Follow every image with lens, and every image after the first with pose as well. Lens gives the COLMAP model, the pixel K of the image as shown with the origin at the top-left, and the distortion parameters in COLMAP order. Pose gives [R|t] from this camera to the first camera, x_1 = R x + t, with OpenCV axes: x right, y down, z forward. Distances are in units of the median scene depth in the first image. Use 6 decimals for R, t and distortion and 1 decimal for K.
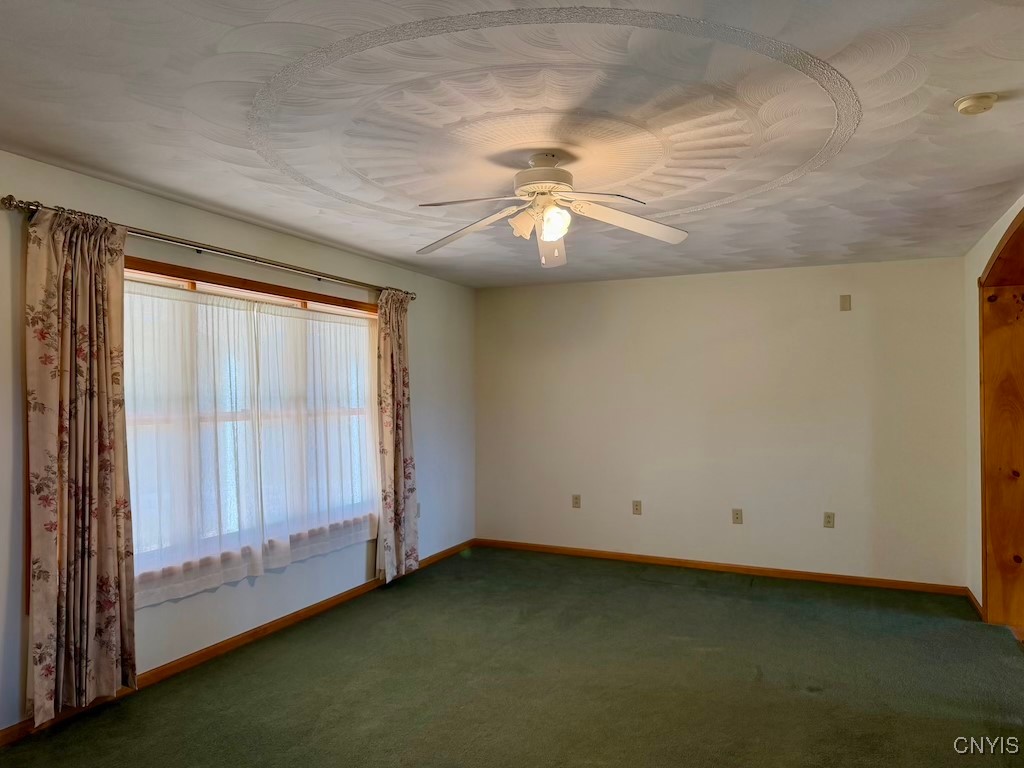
lens RADIAL K [[724.1, 0, 516.2], [0, 724.1, 390.0], [0, 0, 1]] dist [0.045966, -0.049929]
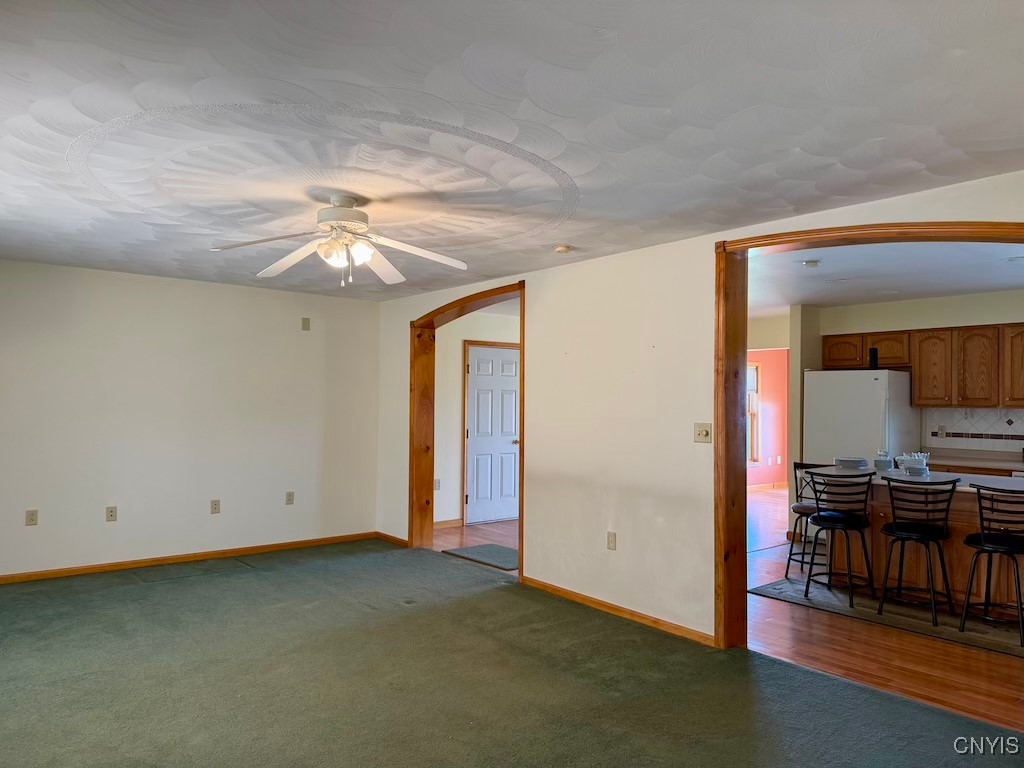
lens RADIAL K [[724.1, 0, 515.6], [0, 724.1, 382.3], [0, 0, 1]] dist [0.045966, -0.049929]
pose [[0.437264, 0.029846, 0.898838, -0.639166], [-0.017752, 0.999541, -0.024554, 0.006976], [-0.899158, -0.005219, 0.437593, 0.148881]]
